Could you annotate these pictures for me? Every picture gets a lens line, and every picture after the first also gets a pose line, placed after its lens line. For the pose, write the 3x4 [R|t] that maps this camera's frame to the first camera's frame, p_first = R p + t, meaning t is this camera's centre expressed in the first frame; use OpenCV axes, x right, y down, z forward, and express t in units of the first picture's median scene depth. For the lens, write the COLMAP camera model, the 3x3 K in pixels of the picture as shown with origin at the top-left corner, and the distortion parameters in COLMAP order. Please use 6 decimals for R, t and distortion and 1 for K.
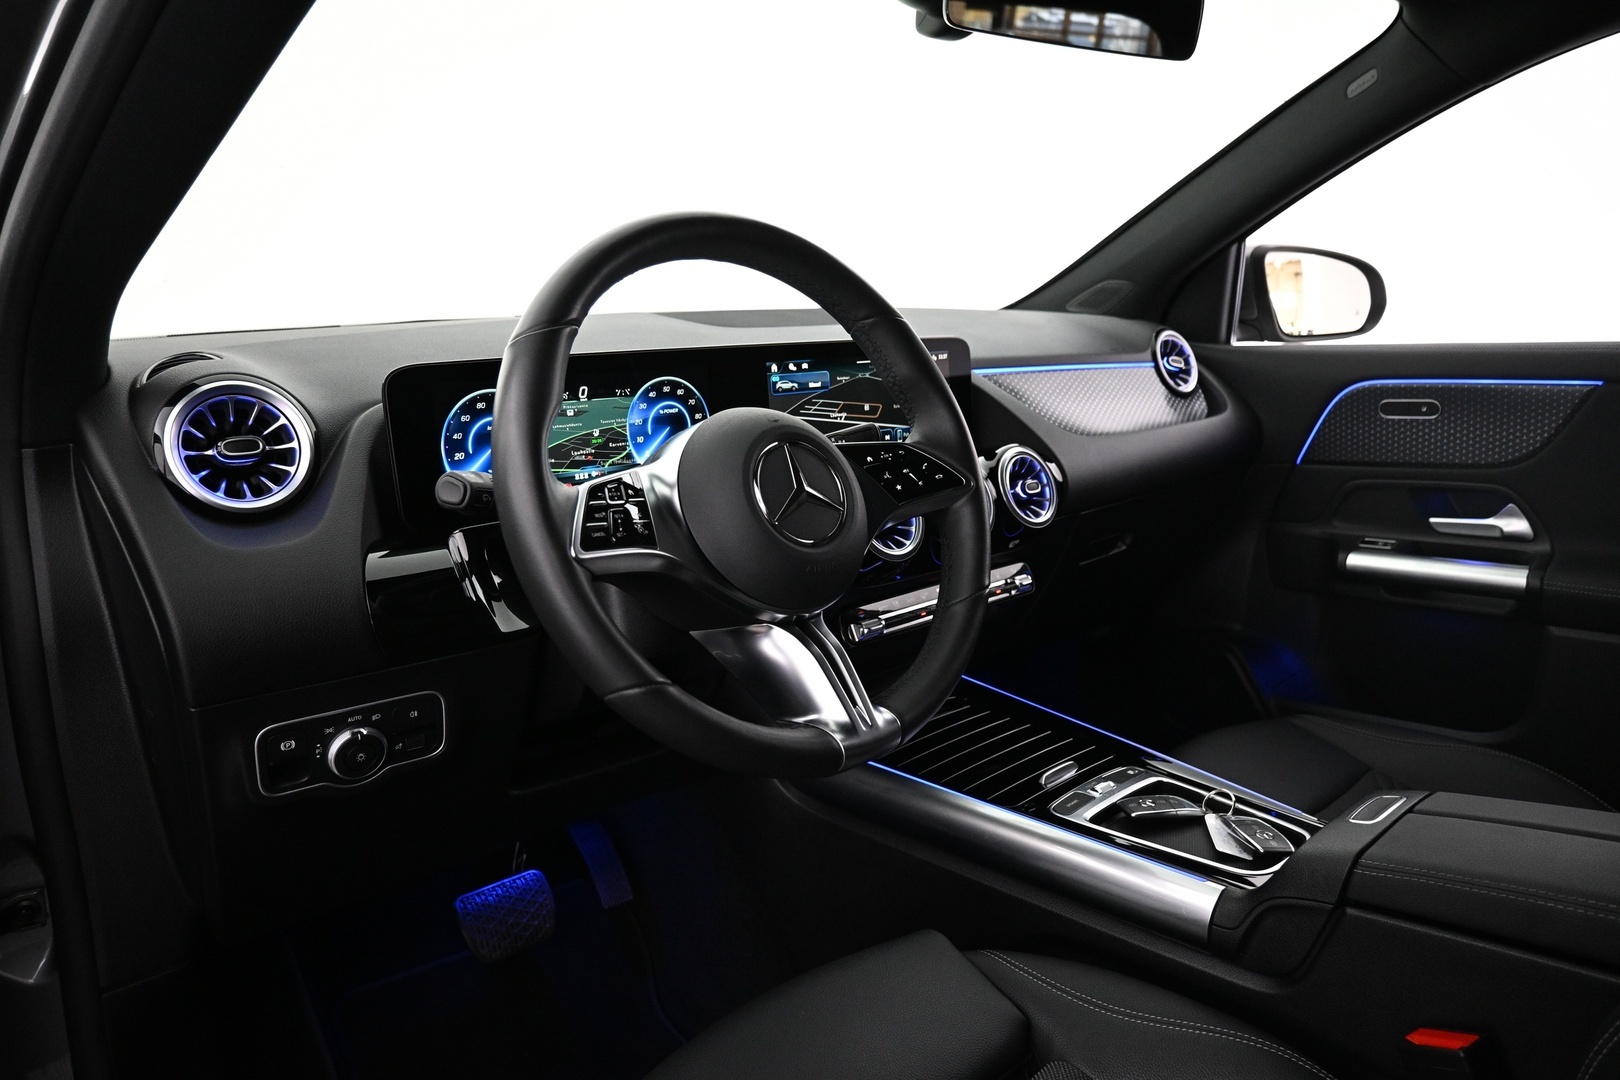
lens RADIAL K [[1089.6, 0, 819.0], [0, 1089.6, 535.9], [0, 0, 1]] dist [0.014178, -0.000779]
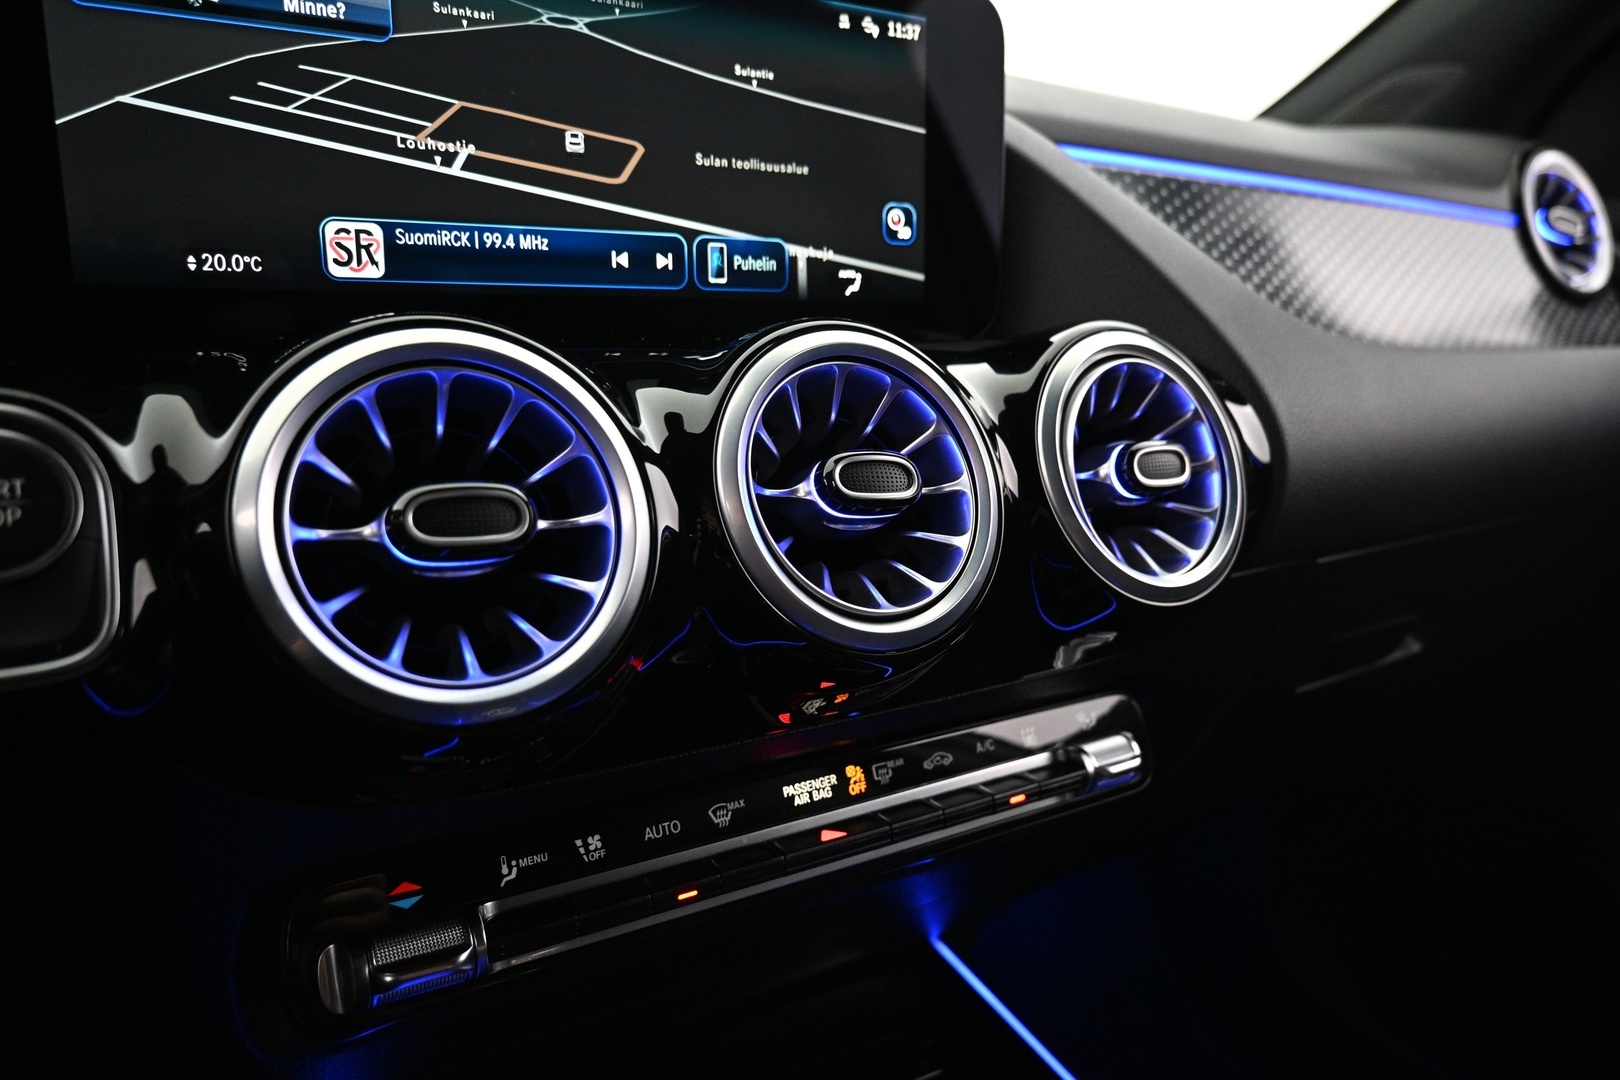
lens RADIAL K [[1089.6, 0, 789.4], [0, 1089.6, 516.1], [0, 0, 1]] dist [0.014178, -0.000779]
pose [[0.978650, 0.088286, -0.185608, 0.152029], [-0.086952, 0.996095, 0.015330, -0.027101], [0.186236, 0.001136, 0.982504, 0.684441]]
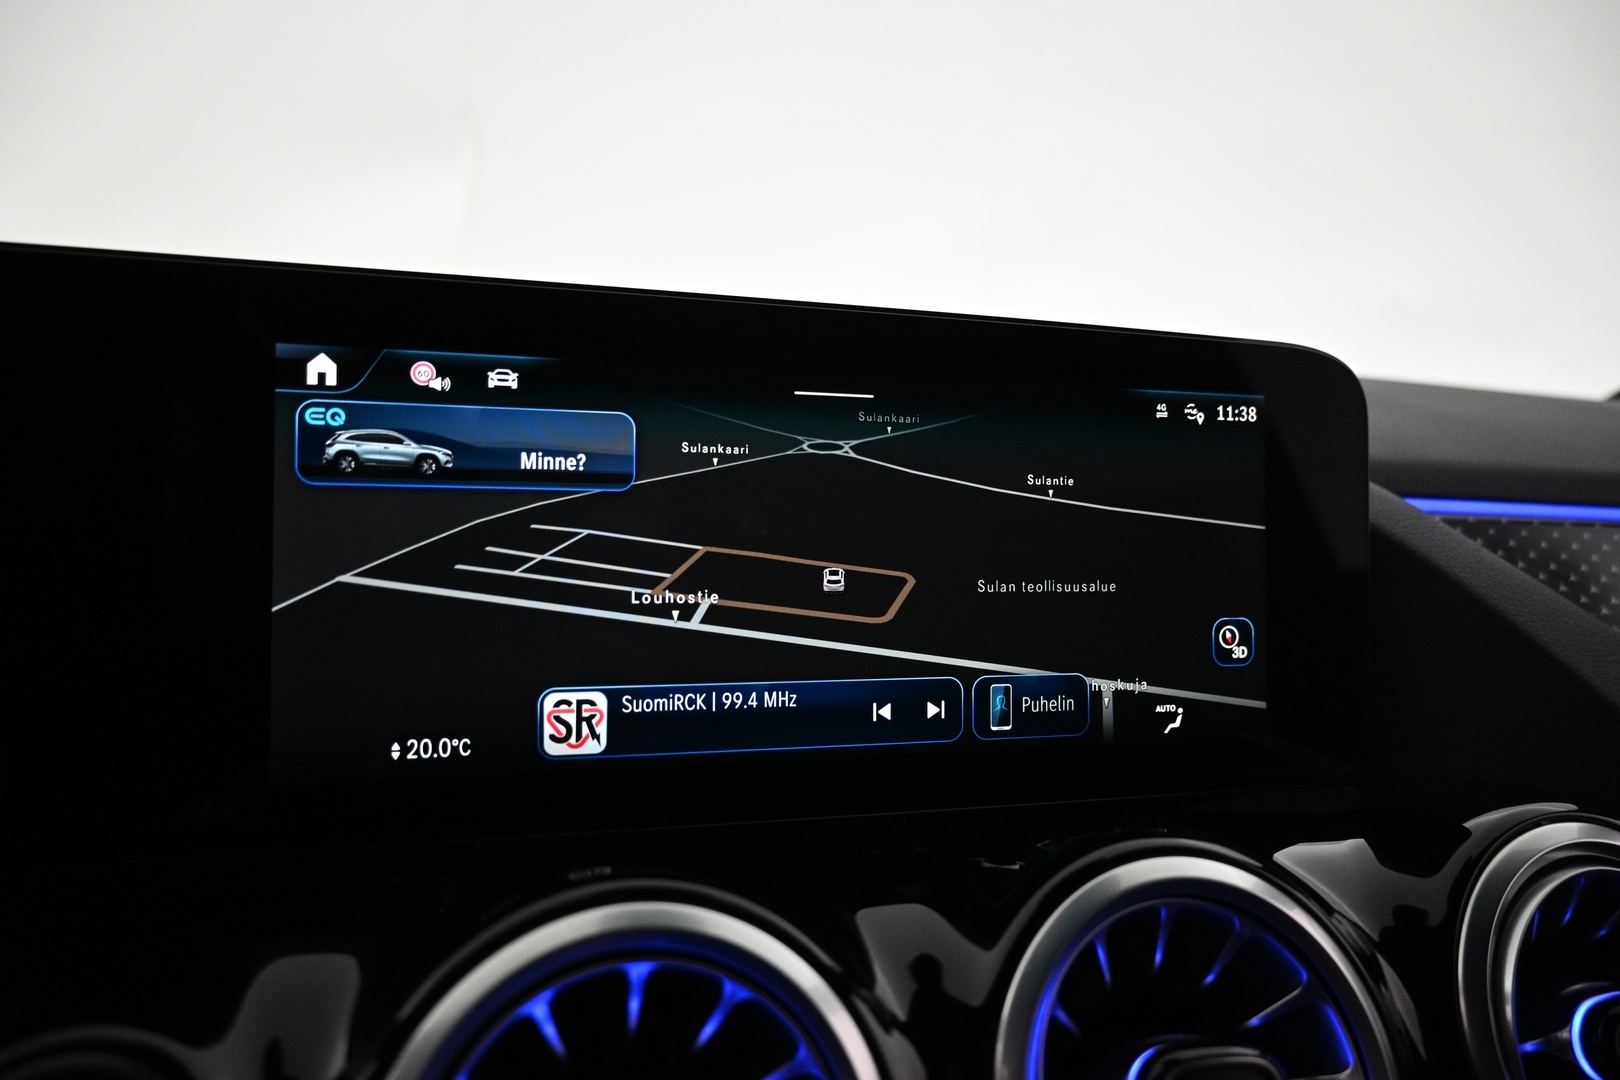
lens RADIAL K [[1089.6, 0, 807.6], [0, 1089.6, 534.7], [0, 0, 1]] dist [0.014178, -0.000779]
pose [[0.904317, 0.064785, -0.421916, 0.132544], [-0.130545, 0.983032, -0.128862, -0.089864], [0.406408, 0.171611, 0.897431, 0.731004]]
